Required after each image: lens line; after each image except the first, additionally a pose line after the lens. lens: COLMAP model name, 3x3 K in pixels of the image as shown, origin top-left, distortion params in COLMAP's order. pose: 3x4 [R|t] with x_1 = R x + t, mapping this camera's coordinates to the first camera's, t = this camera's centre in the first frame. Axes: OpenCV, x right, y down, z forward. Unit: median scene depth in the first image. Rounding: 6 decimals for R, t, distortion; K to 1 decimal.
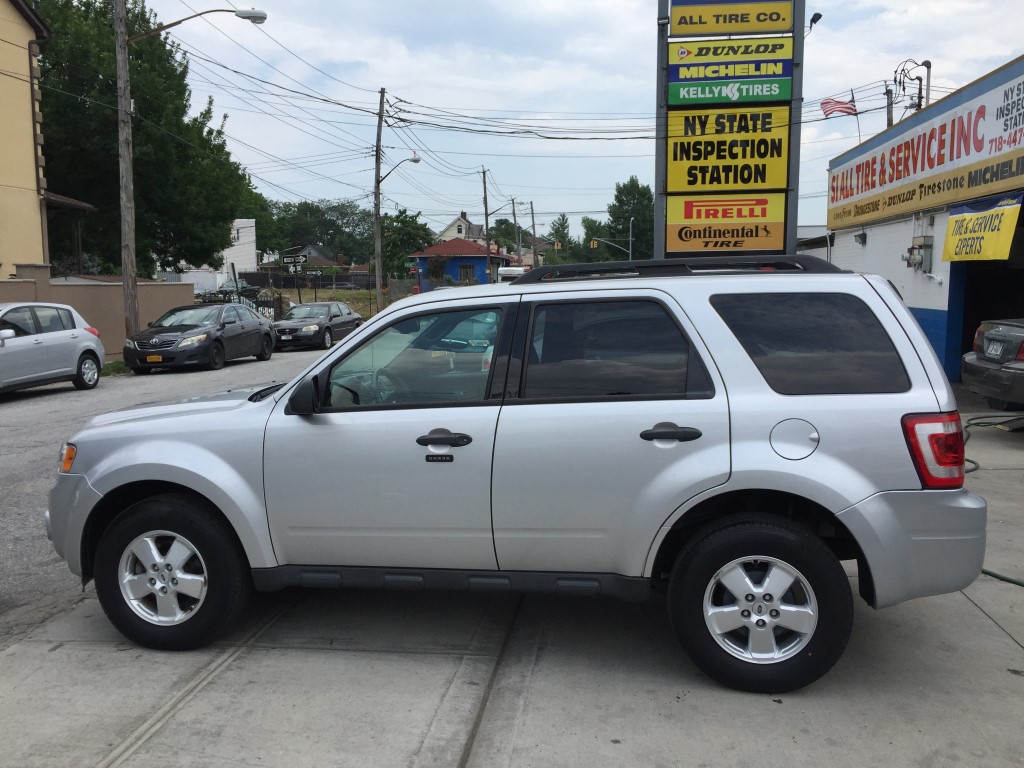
lens RADIAL K [[878.8, 0, 508.7], [0, 878.8, 389.3], [0, 0, 1]] dist [0.085263, -0.130757]
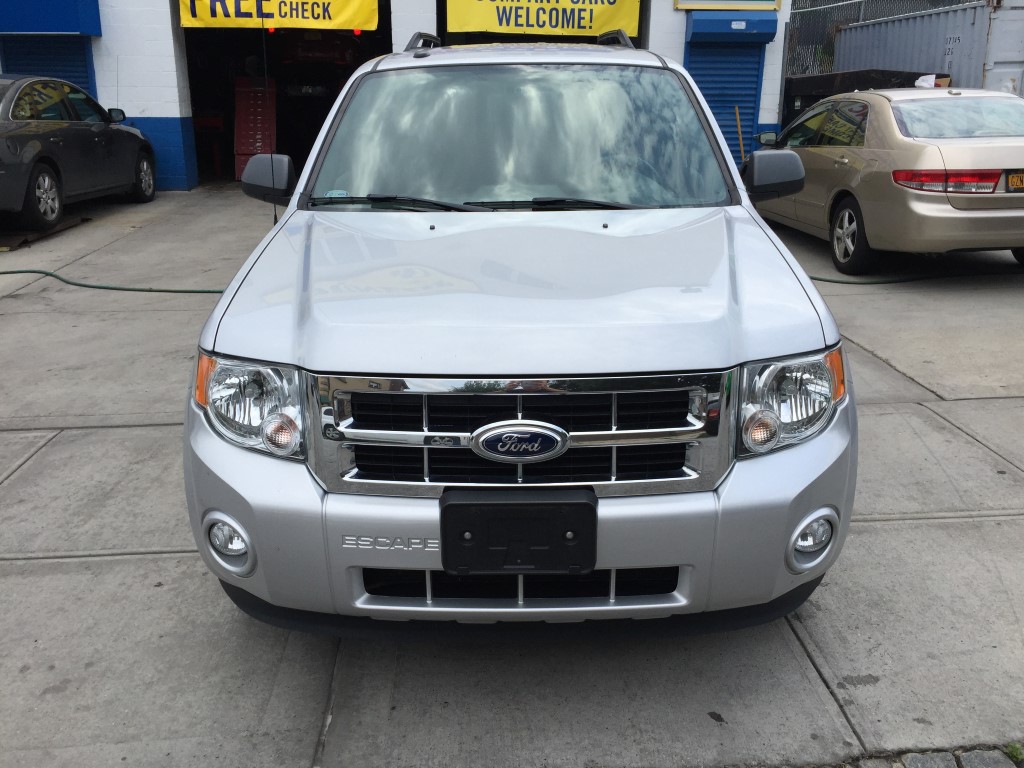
lens RADIAL K [[878.8, 0, 522.6], [0, 878.8, 376.8], [0, 0, 1]] dist [0.085263, -0.130757]
pose [[-0.196773, -0.293827, 0.935385, -1.015924], [0.114508, 0.940622, 0.319561, -0.109266], [-0.973739, 0.169990, -0.151443, 1.362669]]
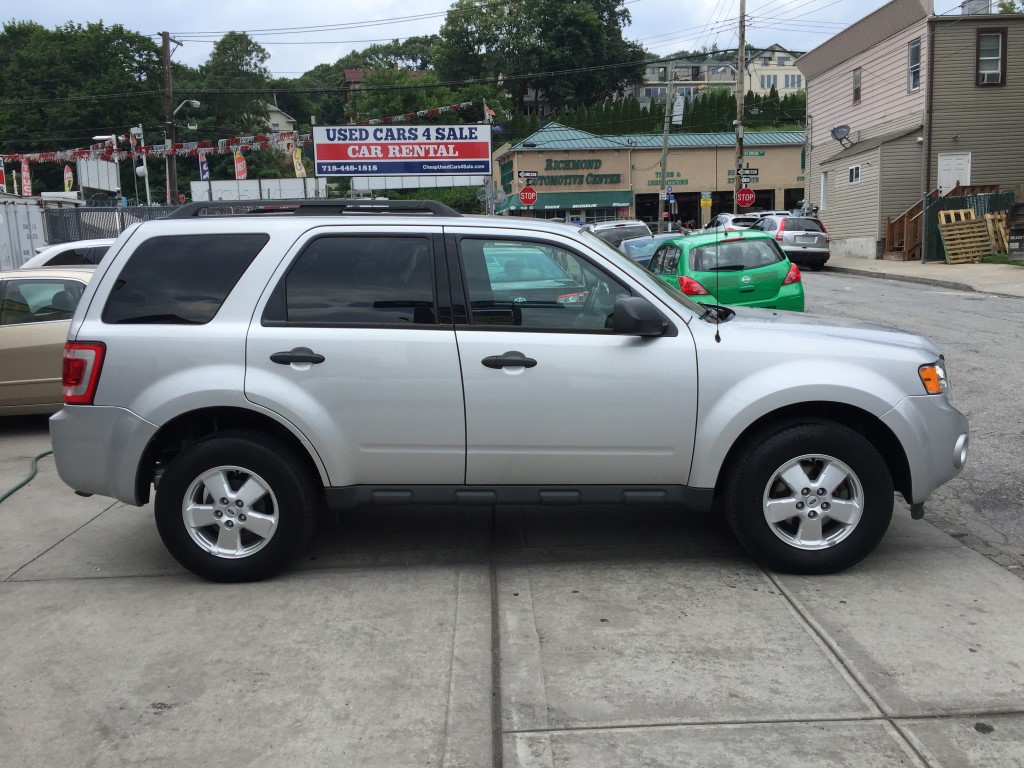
lens RADIAL K [[878.8, 0, 506.6], [0, 878.8, 365.2], [0, 0, 1]] dist [0.085263, -0.130757]
pose [[-0.987137, 0.065889, -0.145671, 0.165579], [0.029075, 0.969920, 0.241680, -0.231815], [0.157214, 0.234336, -0.959359, 2.374983]]
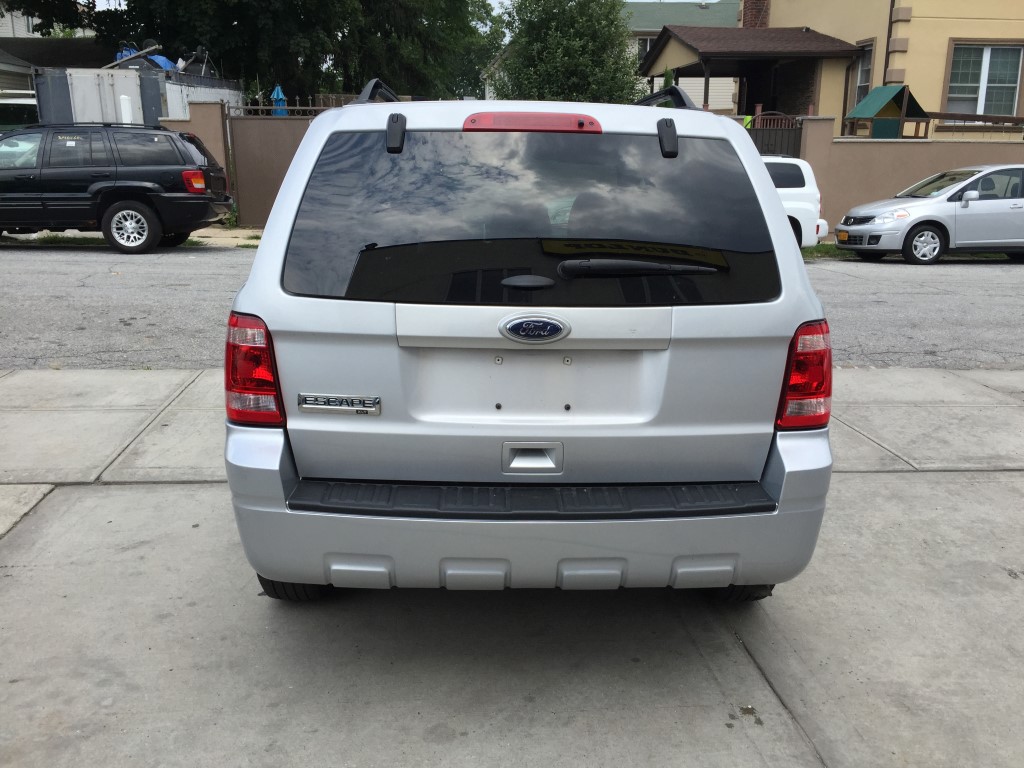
lens RADIAL K [[878.8, 0, 507.0], [0, 878.8, 383.0], [0, 0, 1]] dist [0.085263, -0.130757]
pose [[0.221334, 0.259255, -0.940105, 1.054815], [-0.124352, 0.963648, 0.236471, -0.094856], [0.967237, 0.064565, 0.245527, 0.915688]]
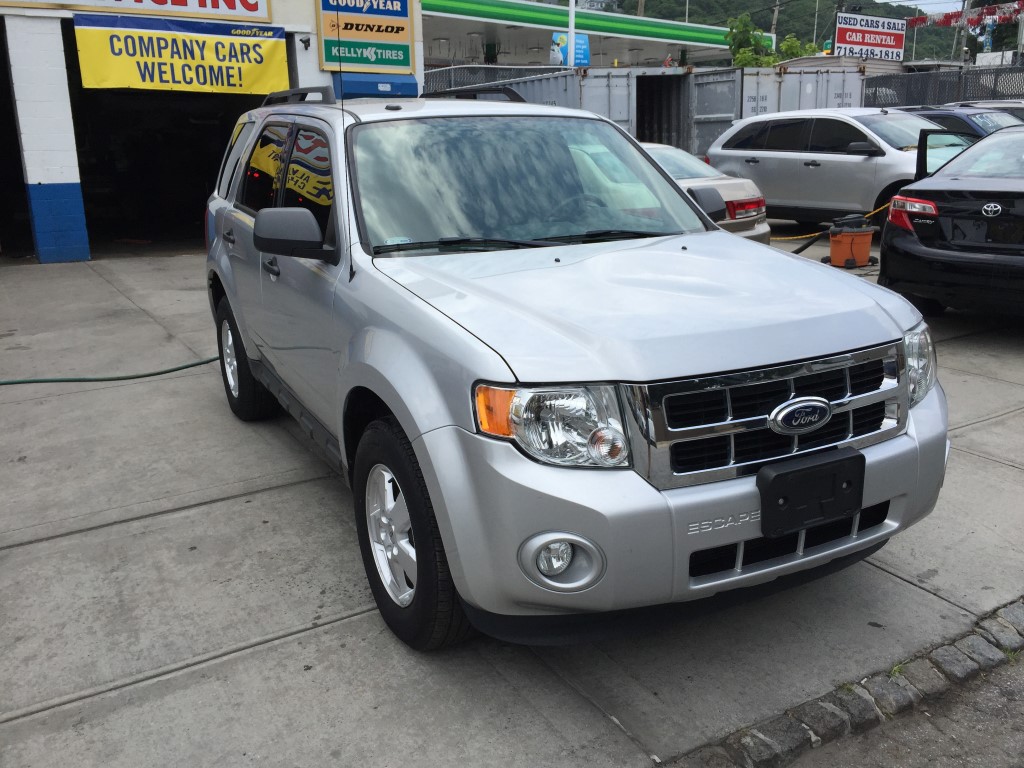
lens RADIAL K [[878.8, 0, 514.2], [0, 878.8, 380.2], [0, 0, 1]] dist [0.085263, -0.130757]
pose [[-0.624685, -0.180930, 0.759627, -0.891182], [0.113003, 0.941601, 0.317202, -0.150824], [-0.772657, 0.283992, -0.567759, 1.777532]]
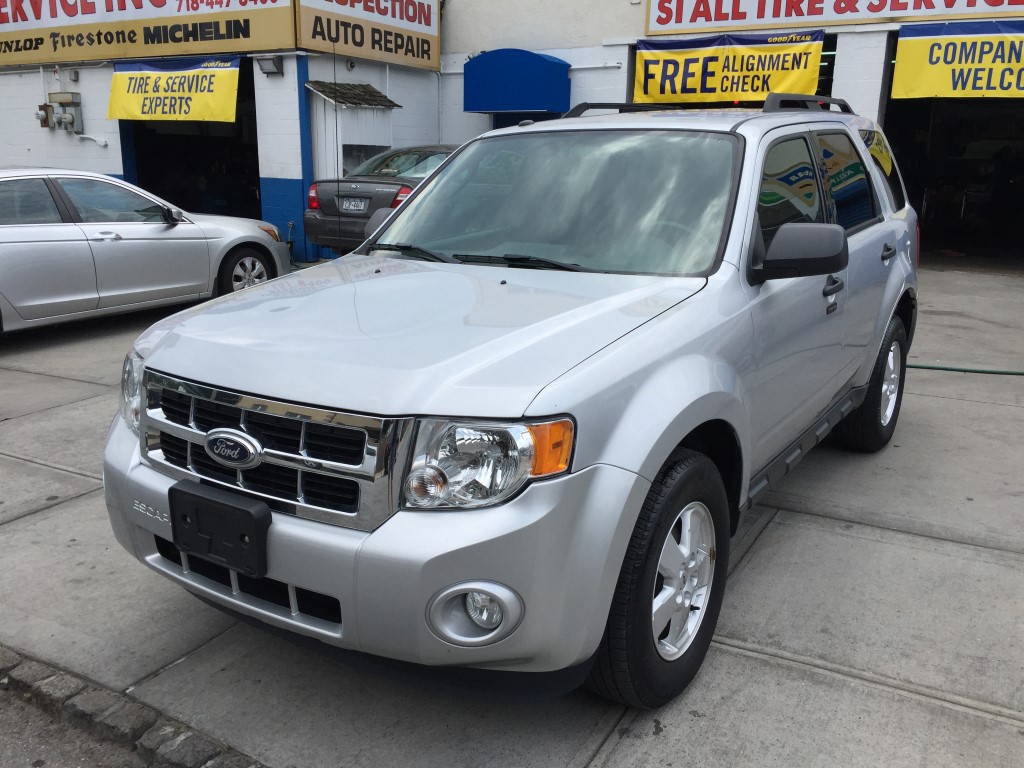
lens RADIAL K [[878.8, 0, 518.3], [0, 878.8, 380.7], [0, 0, 1]] dist [0.085263, -0.130757]
pose [[0.383386, -0.213698, 0.898526, -0.995026], [0.097703, 0.976789, 0.190623, -0.050420], [-0.918406, 0.014707, 0.395367, 0.904267]]
